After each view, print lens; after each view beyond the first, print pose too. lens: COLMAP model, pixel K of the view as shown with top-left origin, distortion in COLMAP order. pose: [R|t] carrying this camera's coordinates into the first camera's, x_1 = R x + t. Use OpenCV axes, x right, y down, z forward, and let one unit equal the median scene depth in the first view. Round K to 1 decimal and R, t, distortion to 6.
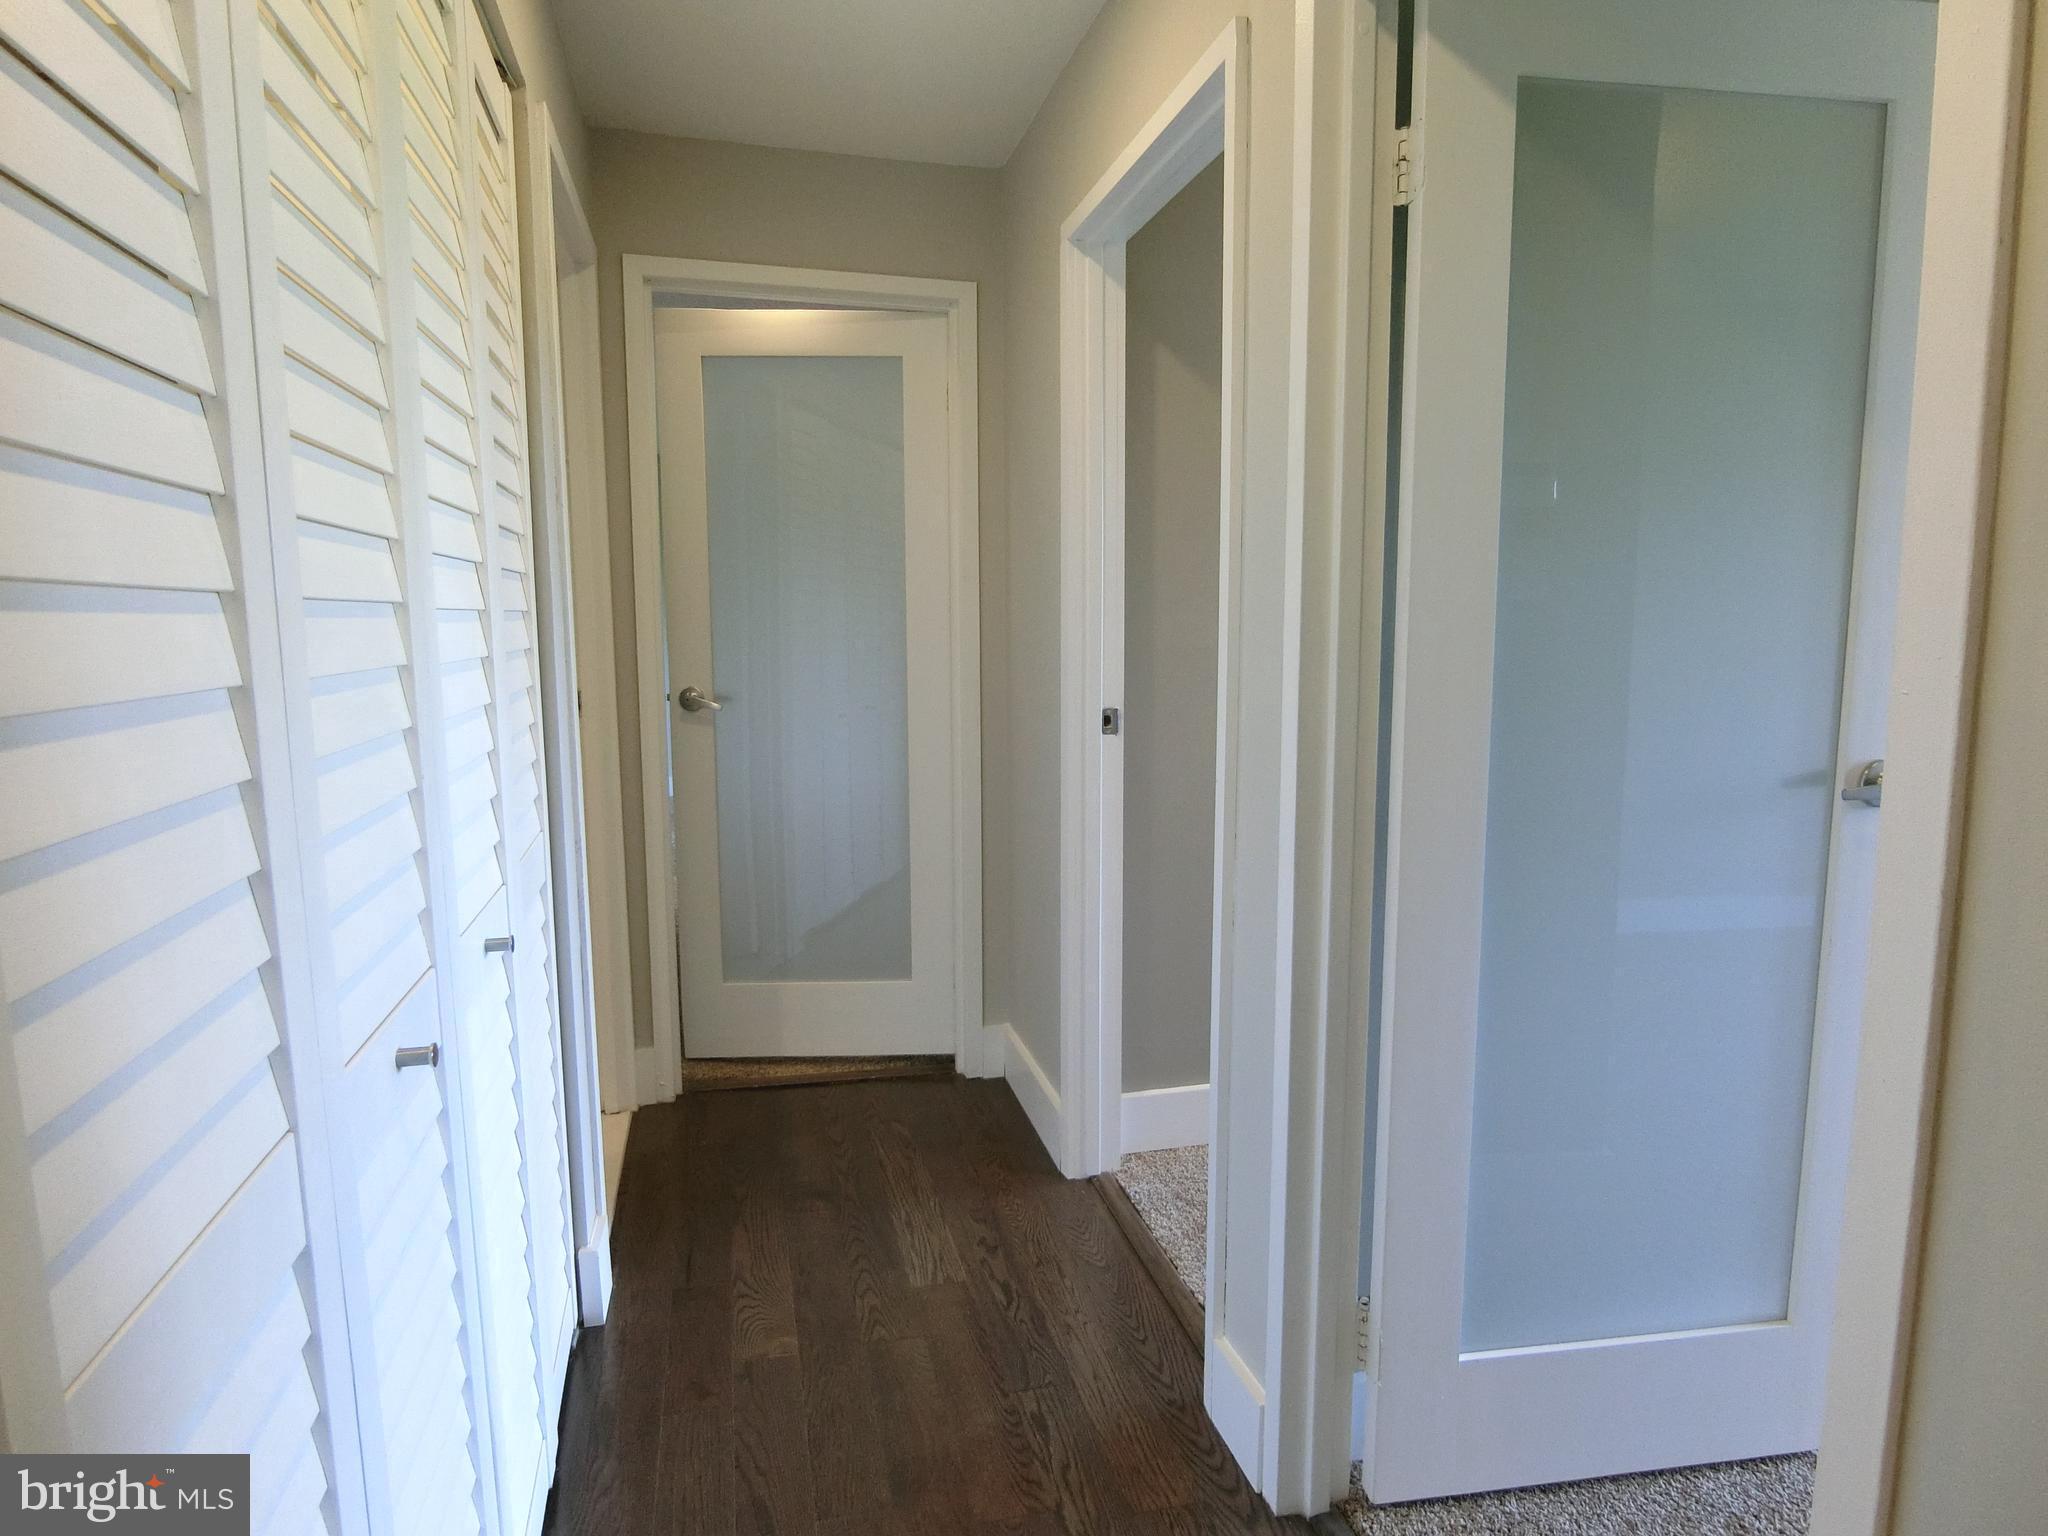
lens RADIAL K [[1126.3, 0, 1017.2], [0, 1126.3, 762.7], [0, 0, 1]] dist [-0.012356, -0.001271]
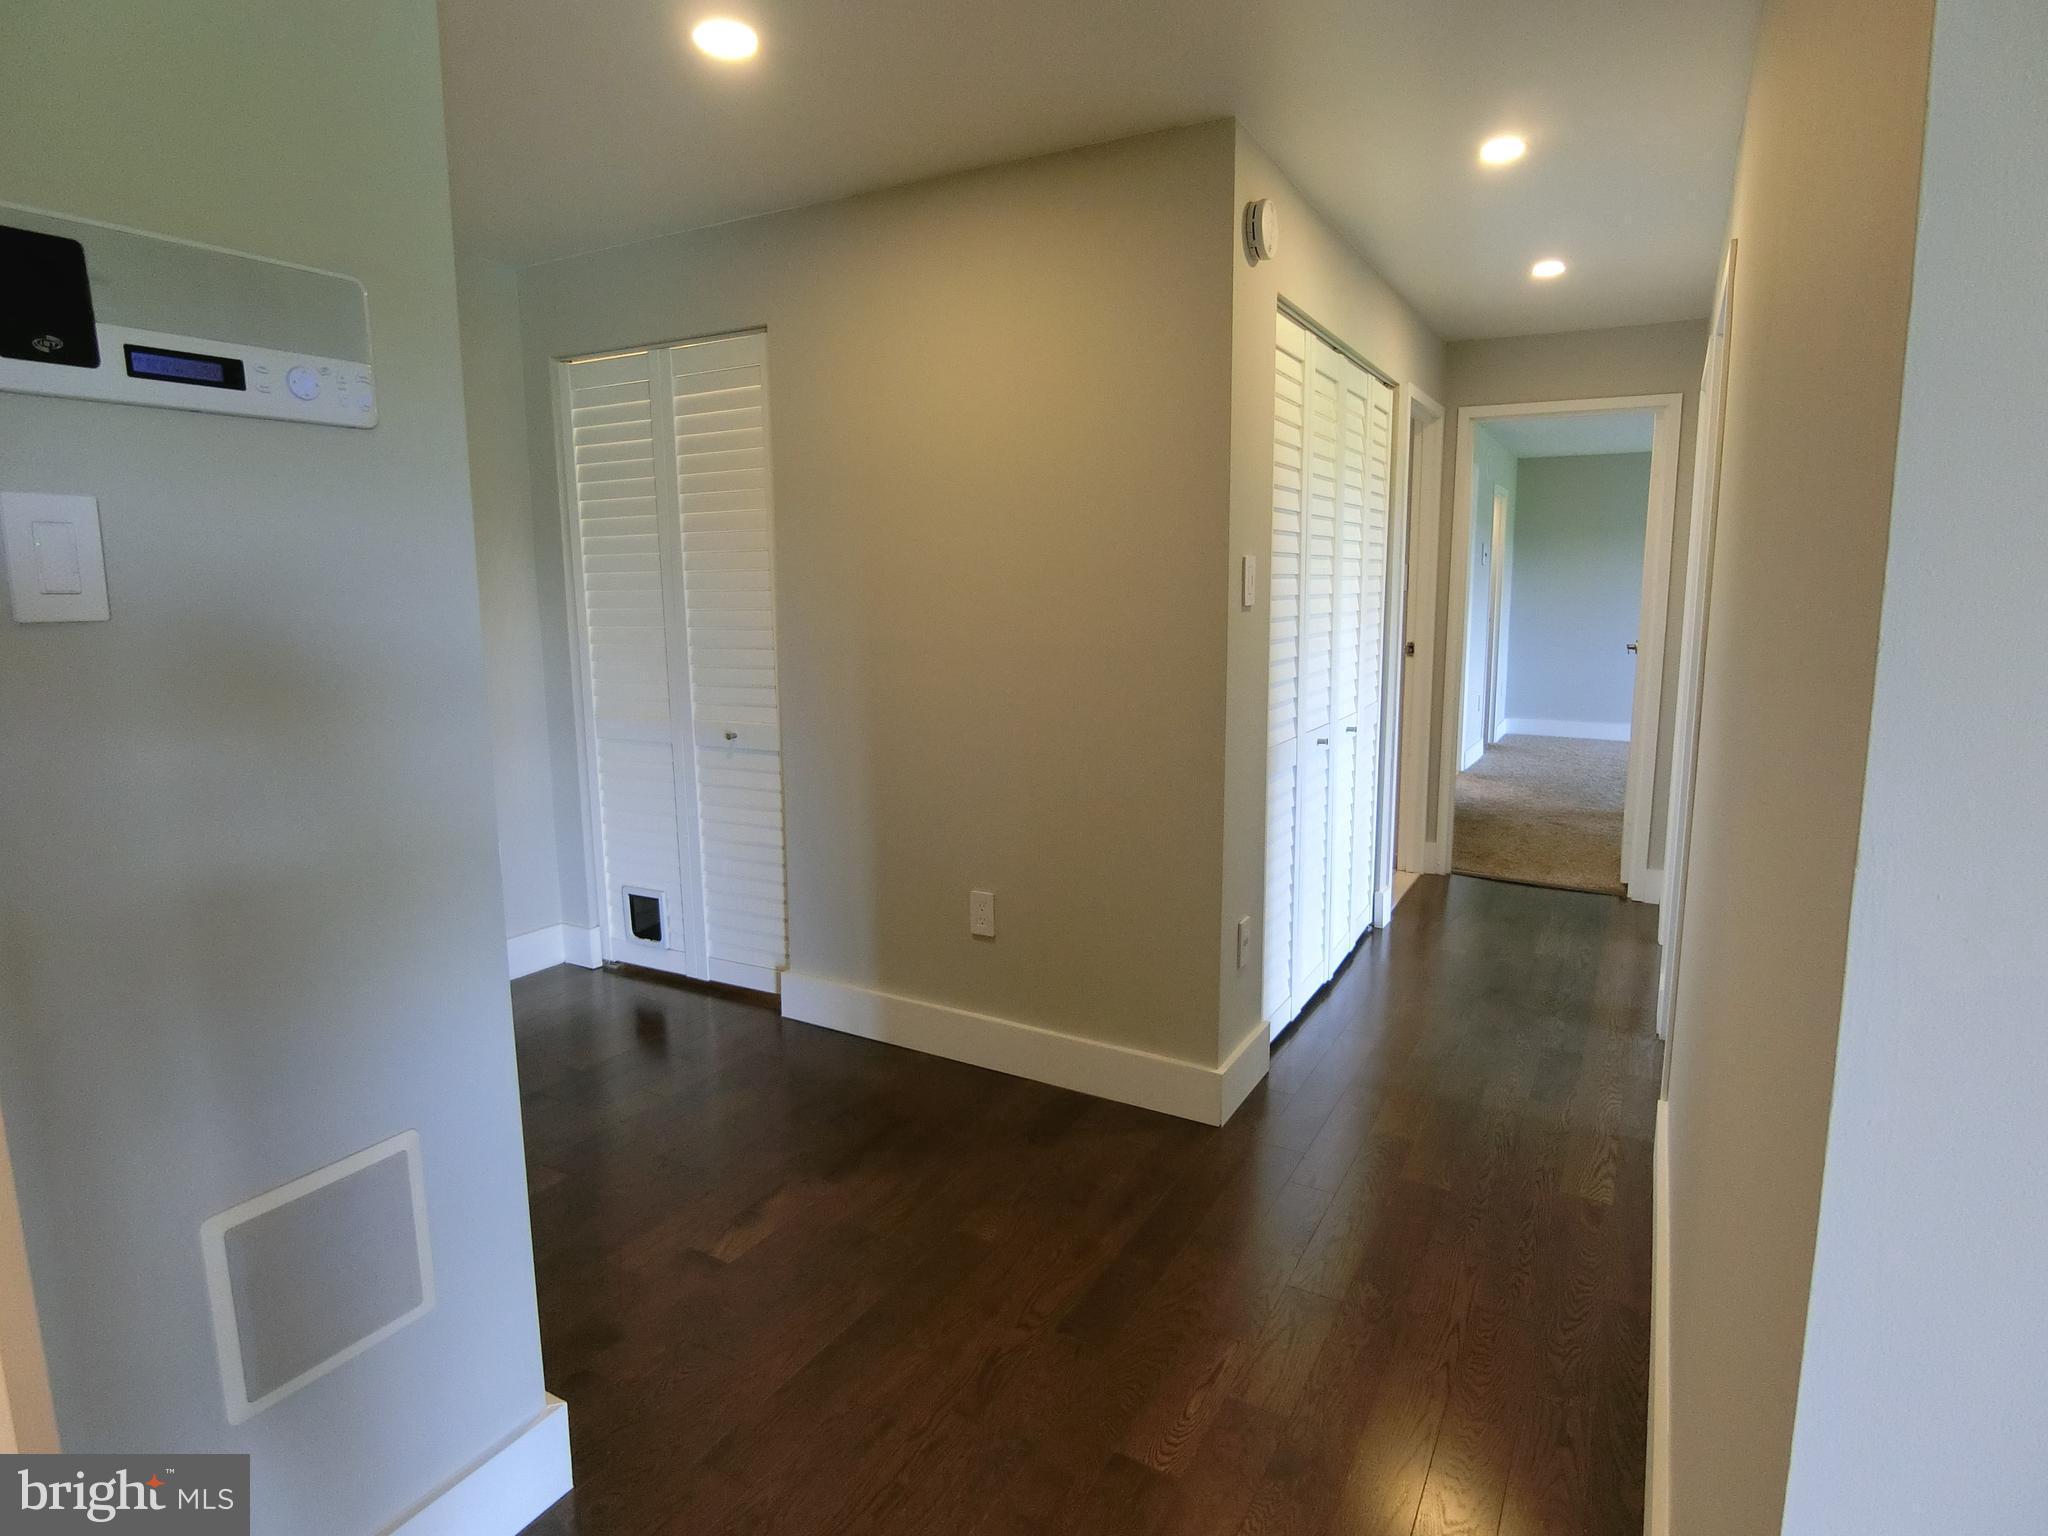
lens RADIAL K [[1126.3, 0, 1017.2], [0, 1126.3, 762.7], [0, 0, 1]] dist [-0.012356, -0.001271]
pose [[0.747725, 0.031833, -0.663245, 0.430275], [-0.118180, 0.989283, -0.085751, 0.436822], [0.653407, 0.142500, 0.743473, -0.888781]]
